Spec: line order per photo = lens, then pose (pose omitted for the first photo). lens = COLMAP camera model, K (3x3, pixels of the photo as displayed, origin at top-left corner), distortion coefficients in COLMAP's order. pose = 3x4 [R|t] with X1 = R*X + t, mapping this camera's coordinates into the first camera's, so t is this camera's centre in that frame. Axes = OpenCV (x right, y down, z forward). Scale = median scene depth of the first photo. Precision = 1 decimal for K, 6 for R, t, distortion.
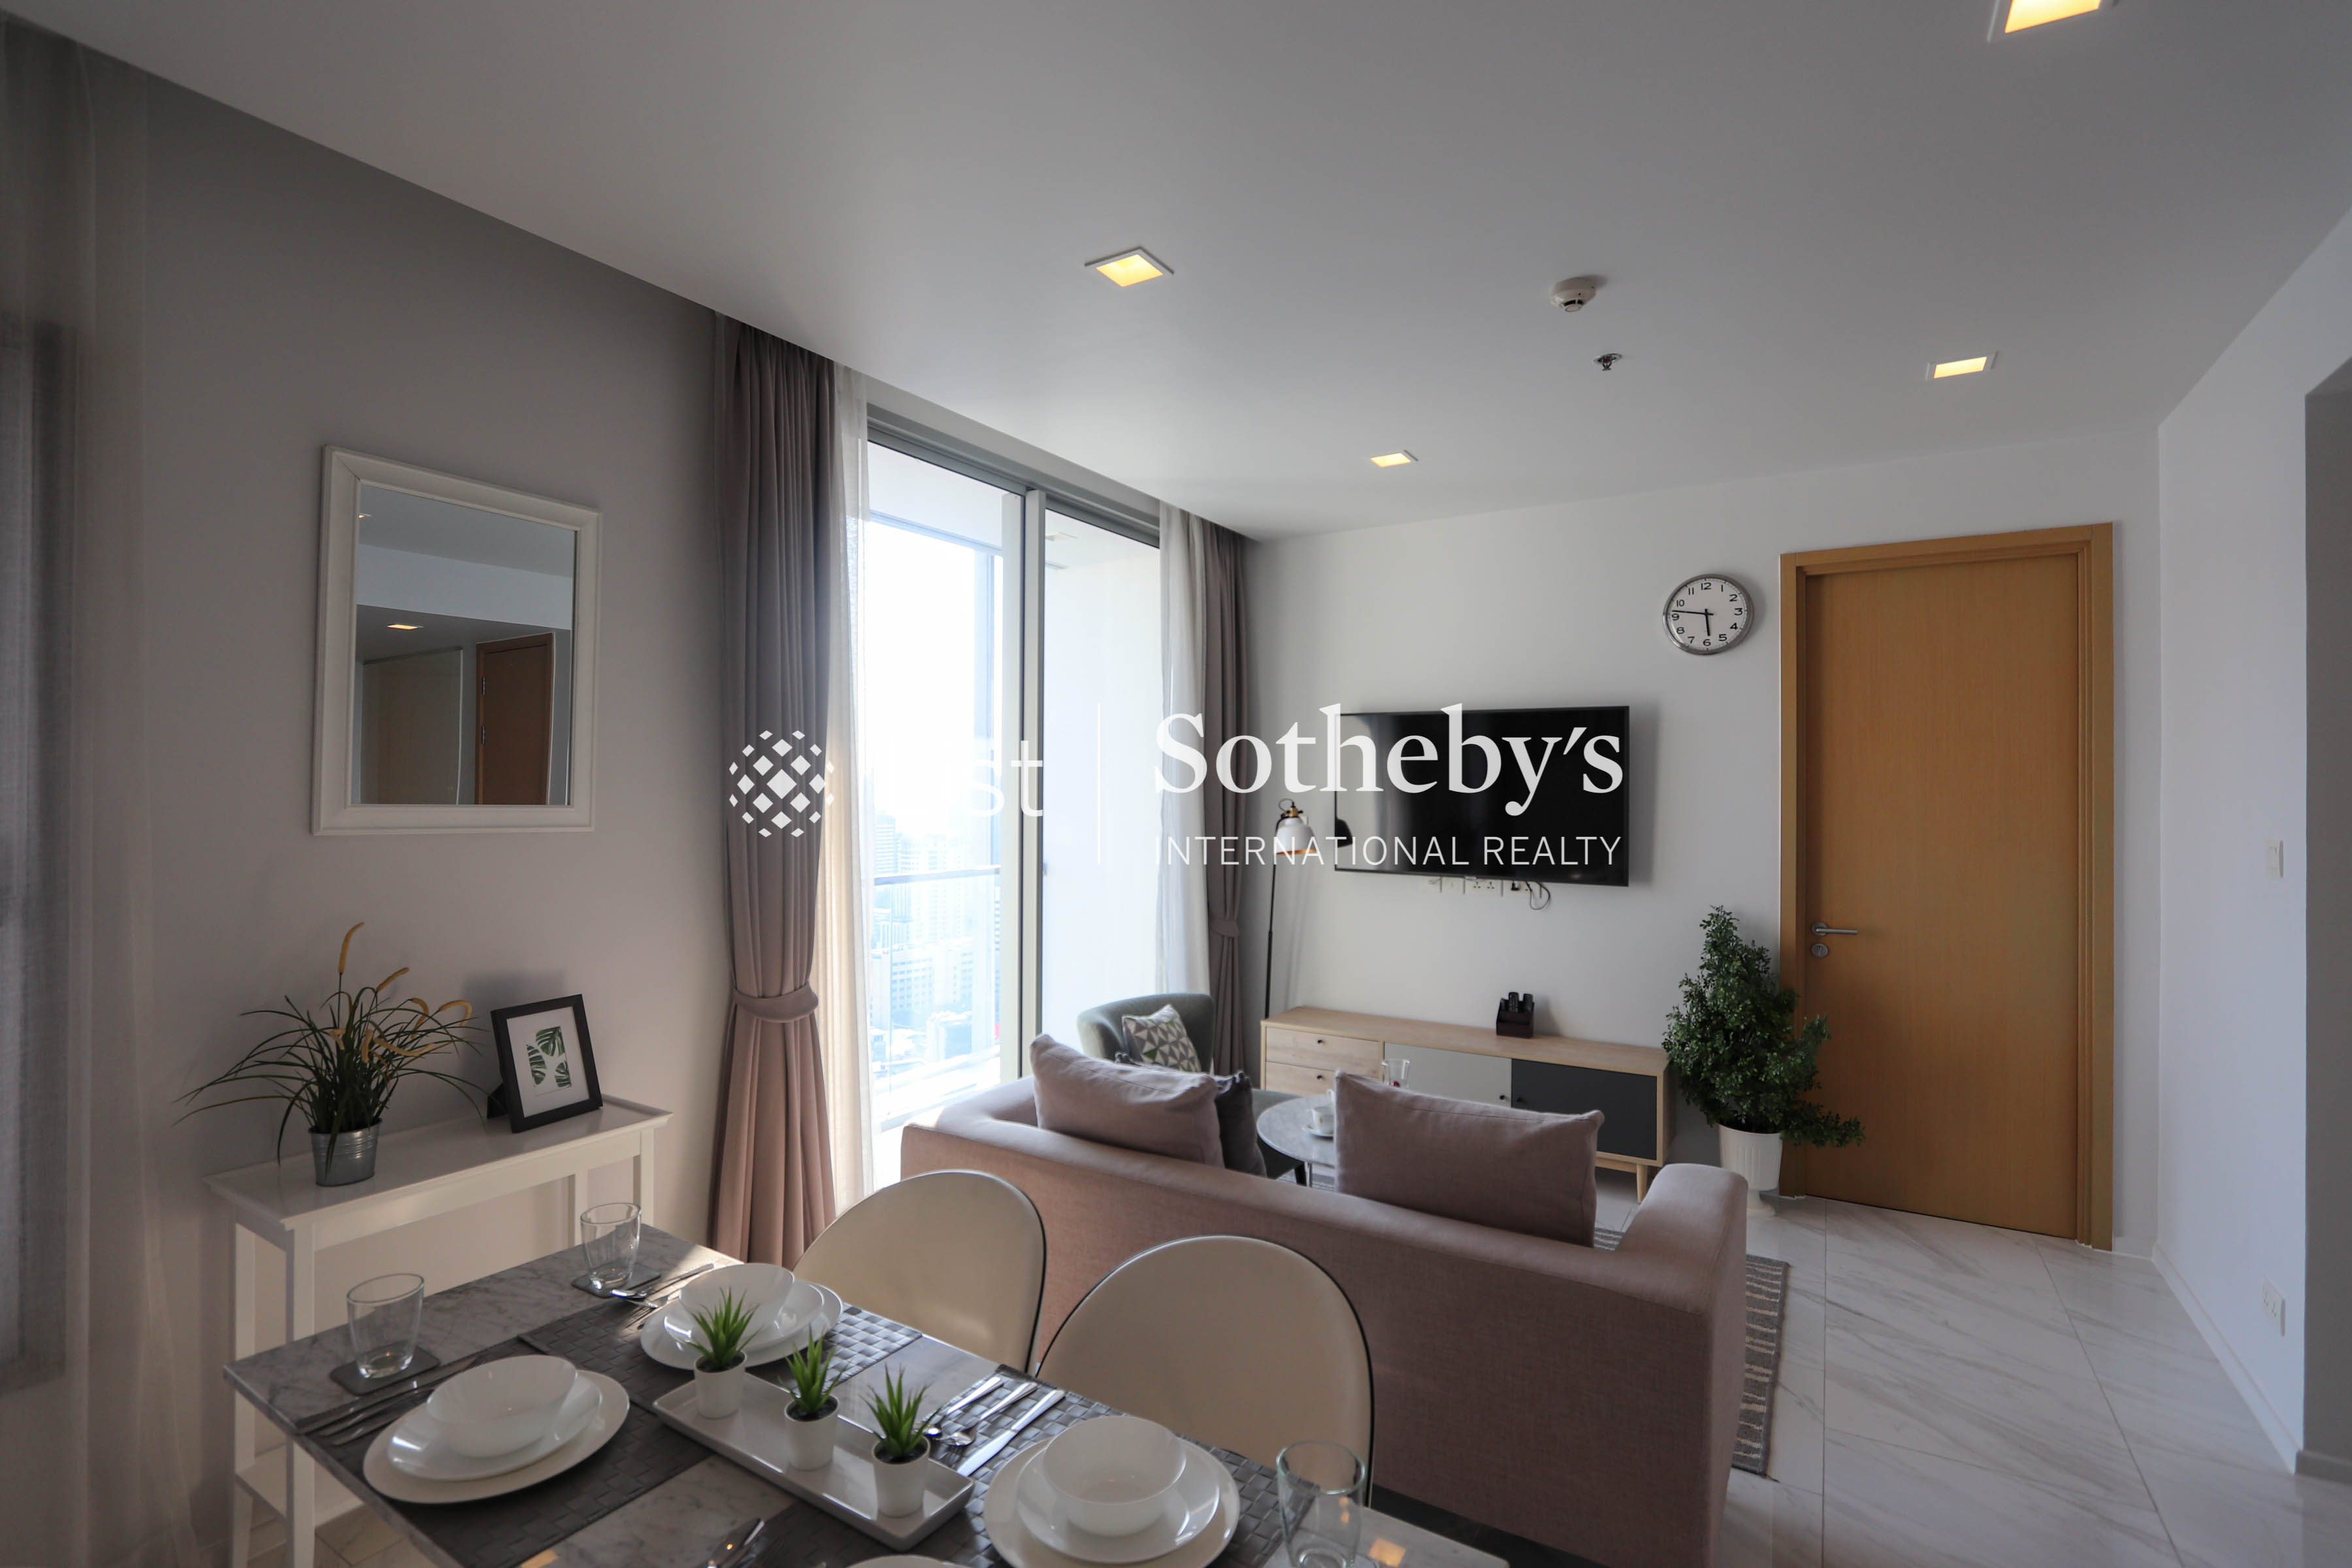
lens RADIAL K [[1095.7, 0, 1140.5], [0, 1095.7, 779.3], [0, 0, 1]] dist [-0.014503, 0.002790]
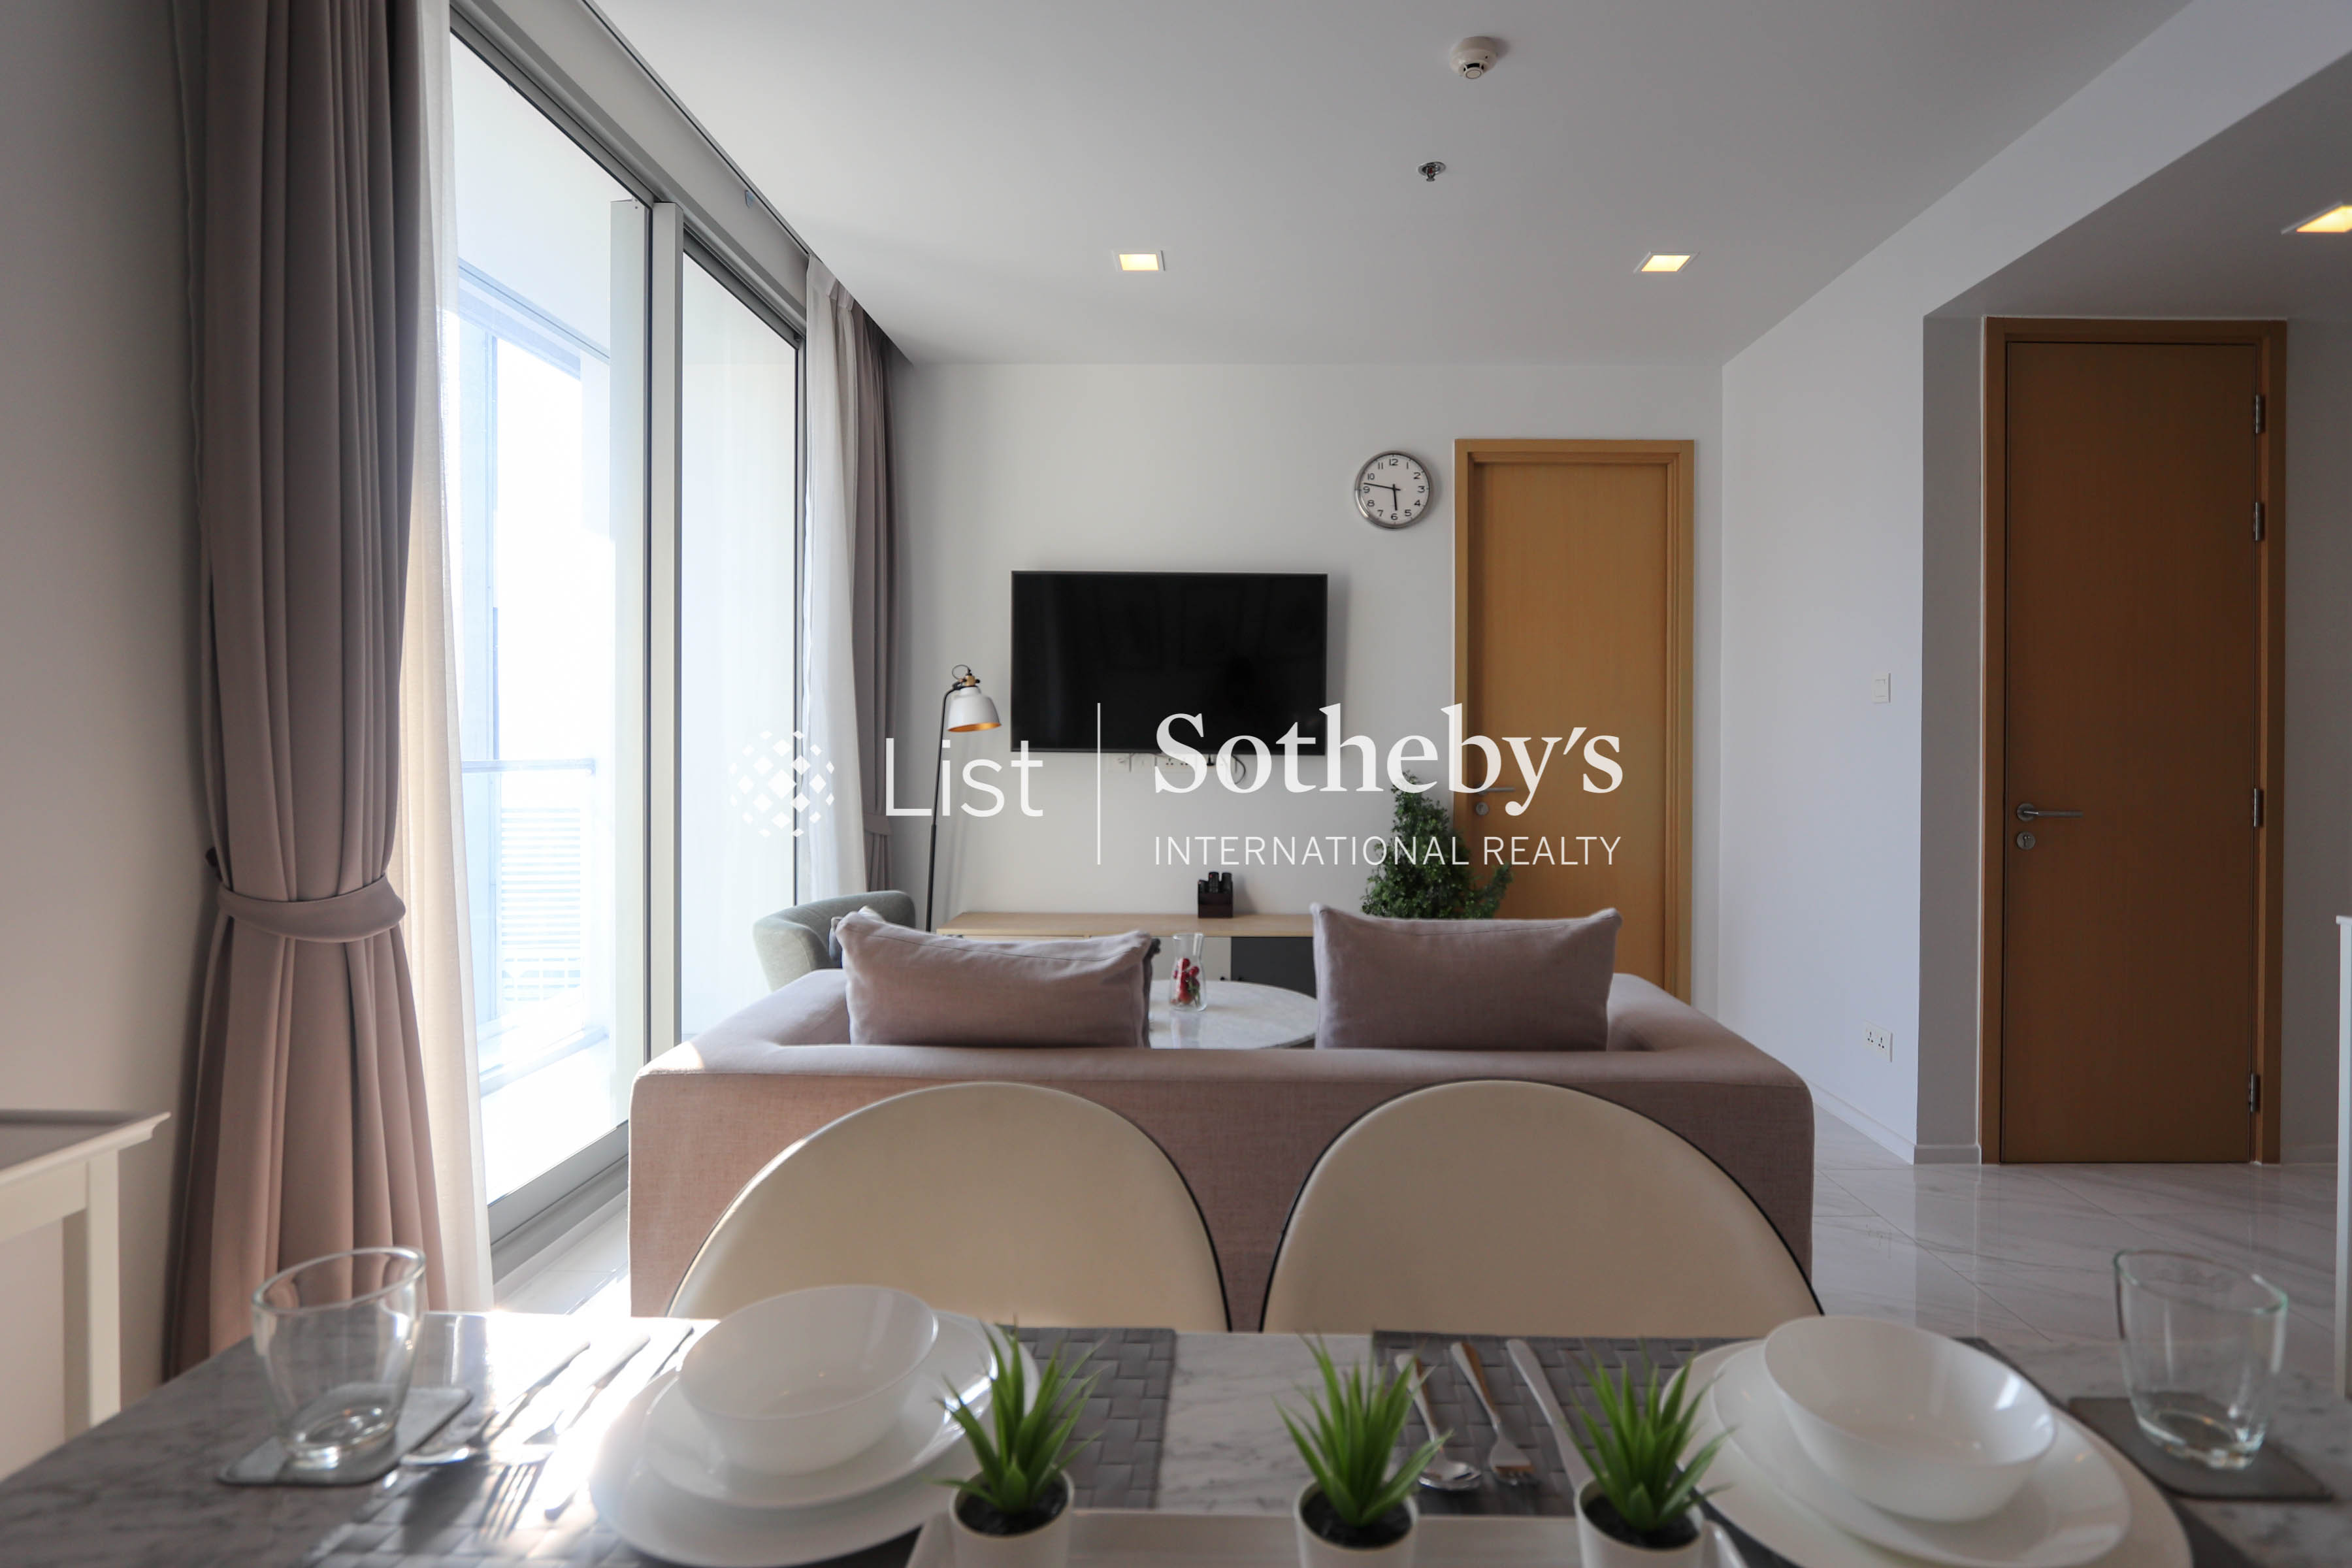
lens RADIAL K [[1095.7, 0, 1180.3], [0, 1095.7, 762.6], [0, 0, 1]] dist [-0.014503, 0.002790]
pose [[0.844672, -0.003235, 0.535274, -0.213229], [-0.005516, 0.999876, 0.014747, 0.095881], [-0.535256, -0.015409, 0.844549, 0.238171]]
